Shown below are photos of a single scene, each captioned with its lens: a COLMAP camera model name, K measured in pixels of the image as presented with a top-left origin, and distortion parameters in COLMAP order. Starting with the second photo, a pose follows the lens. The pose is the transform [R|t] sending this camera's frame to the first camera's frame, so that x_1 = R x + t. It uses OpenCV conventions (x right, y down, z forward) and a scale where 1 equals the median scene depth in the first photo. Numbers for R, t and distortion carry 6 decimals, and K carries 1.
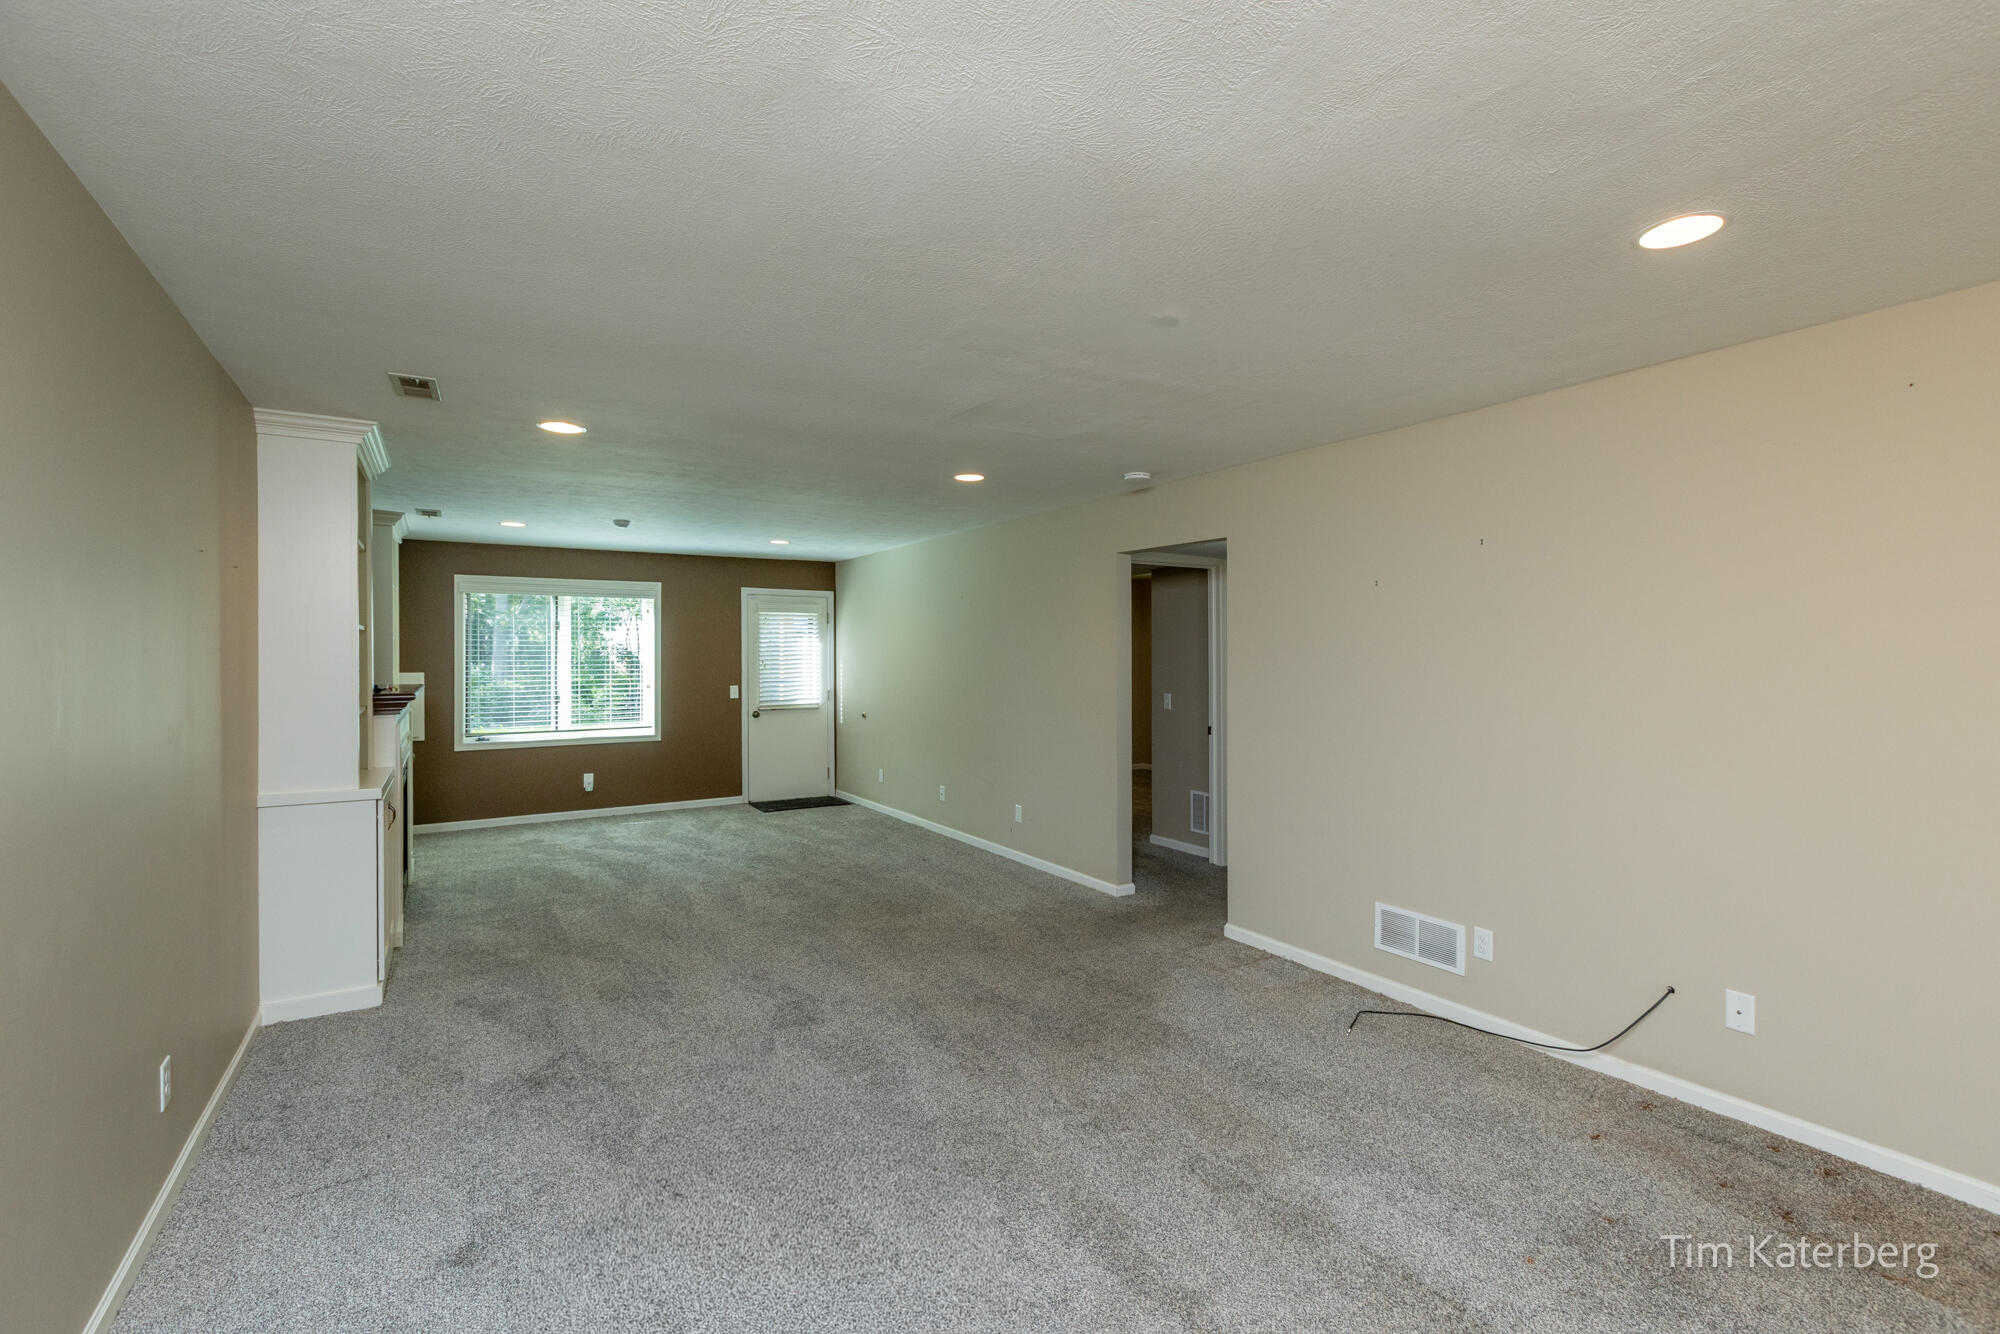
lens RADIAL K [[904.3, 0, 999.4], [0, 904.3, 660.6], [0, 0, 1]] dist [0.002989, -0.000386]
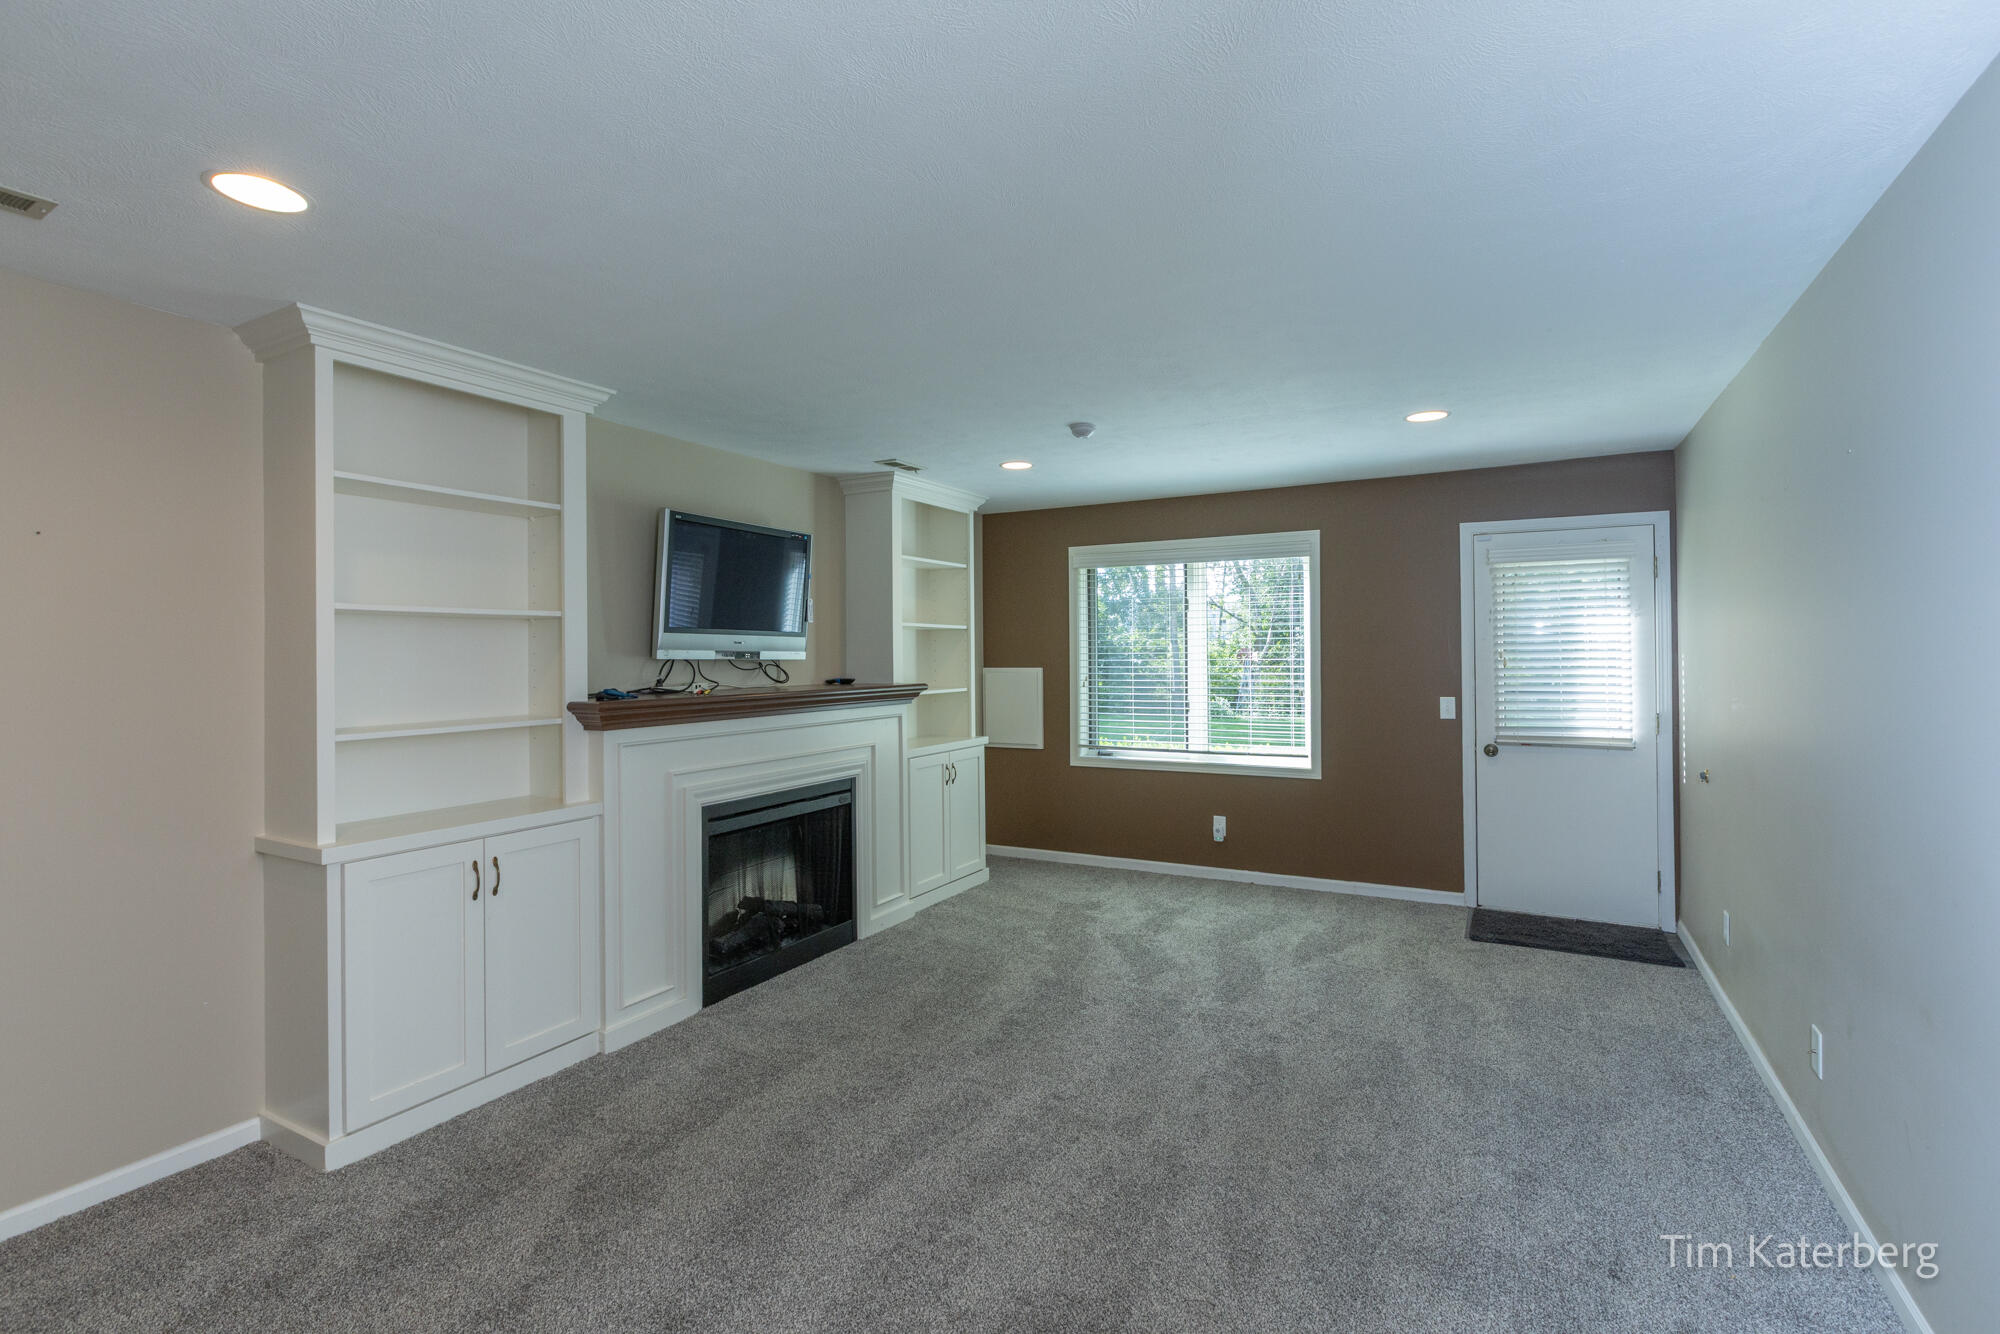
lens RADIAL K [[904.3, 0, 1005.4], [0, 904.3, 657.0], [0, 0, 1]] dist [0.002989, -0.000386]
pose [[0.500182, 0.002143, -0.865918, 0.062766], [0.001952, 0.999992, 0.003603, -0.000019], [0.865918, -0.003493, 0.500173, 0.490389]]
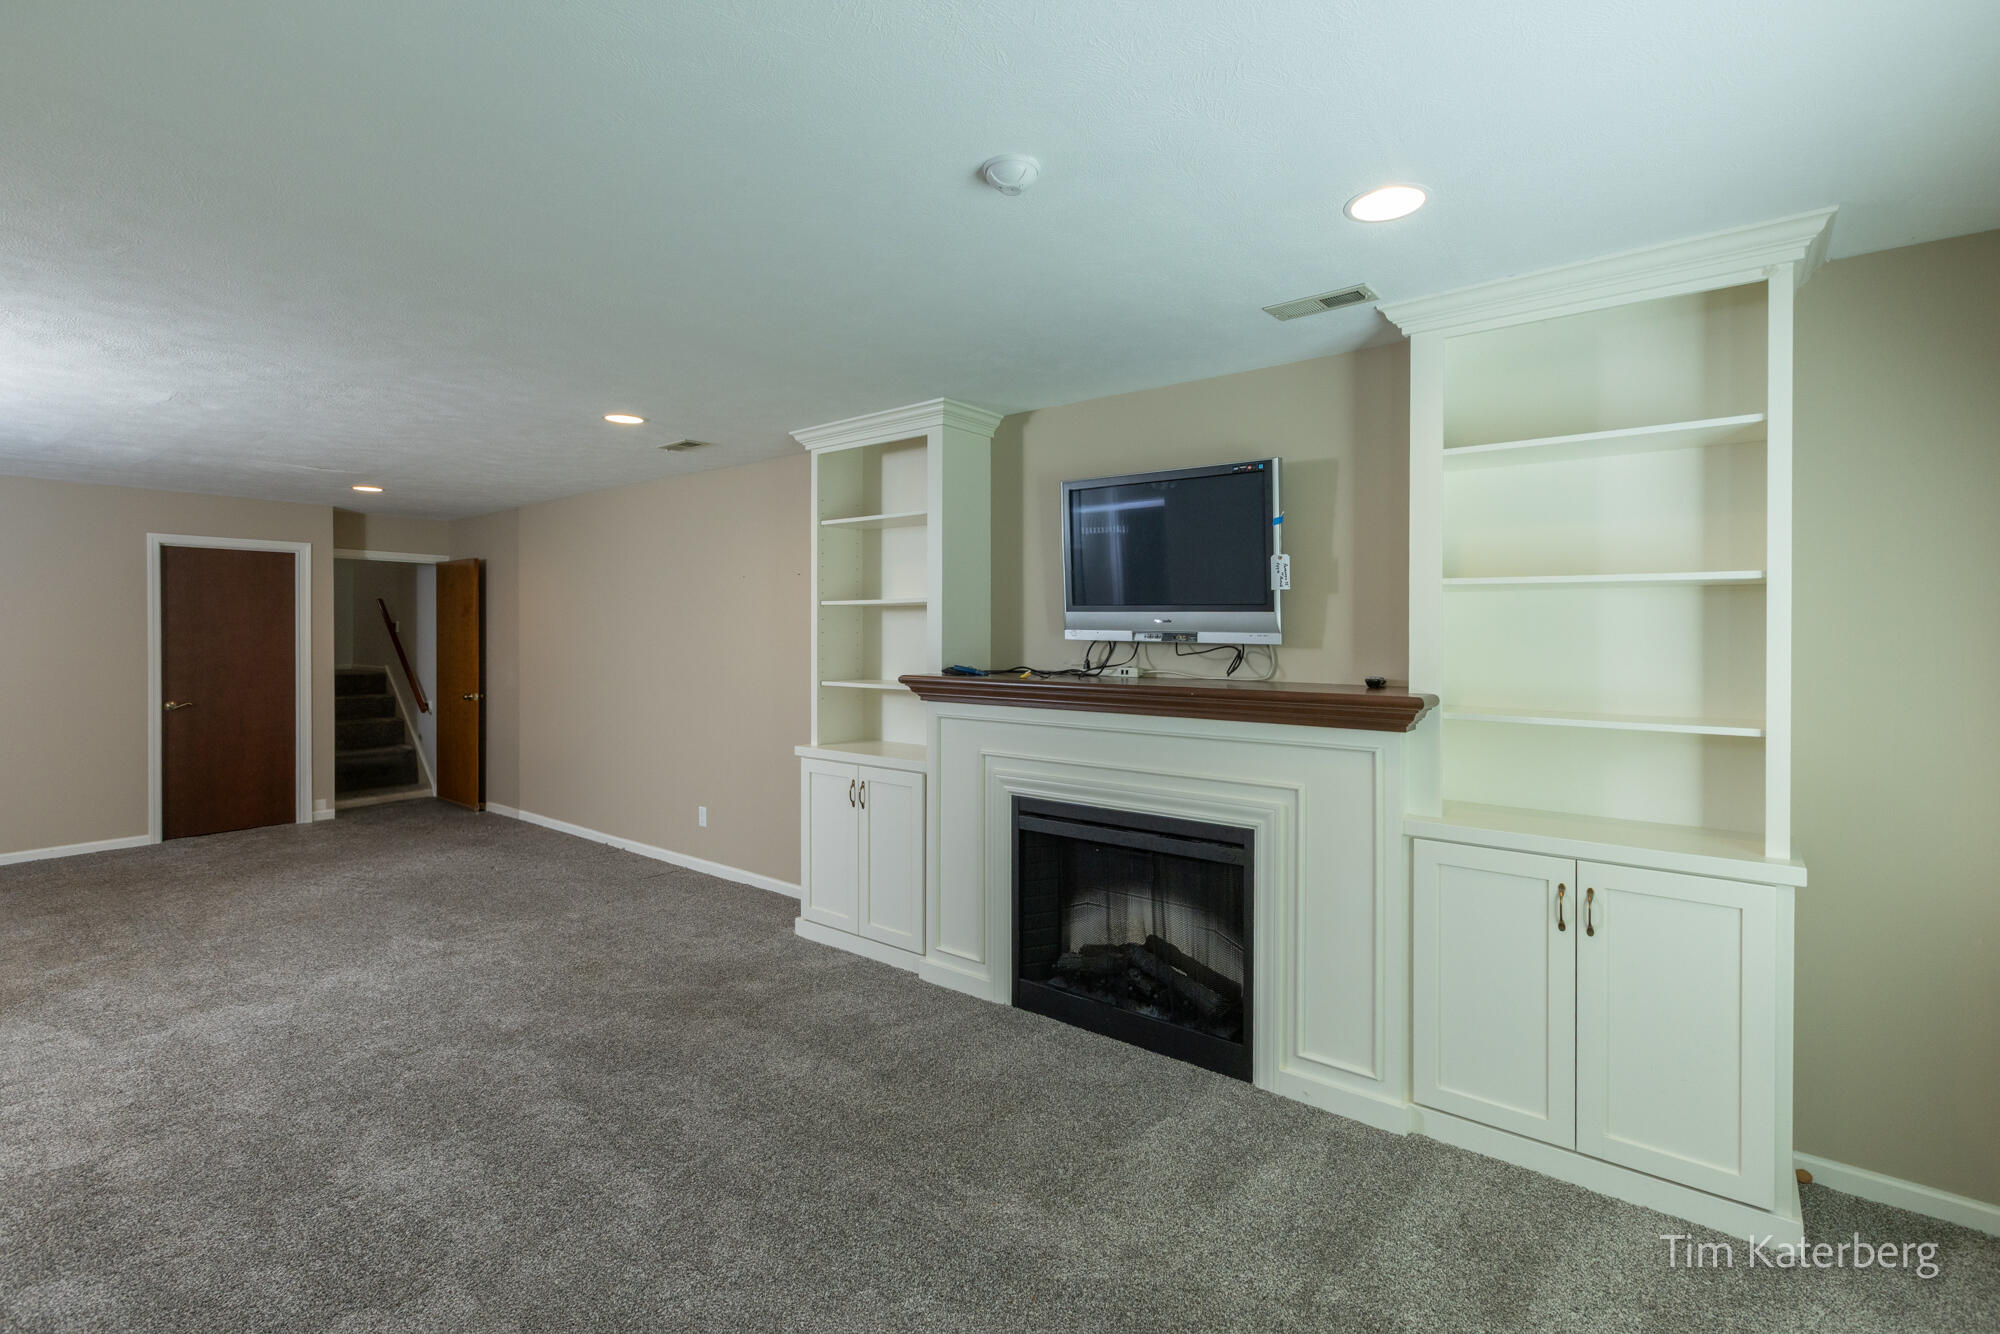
lens RADIAL K [[904.3, 0, 996.5], [0, 904.3, 653.8], [0, 0, 1]] dist [0.002989, -0.000386]
pose [[-0.934303, 0.003929, -0.356457, -0.229371], [-0.004678, 0.999718, 0.023280, -0.000902], [0.356448, 0.023418, -0.934022, 0.958424]]
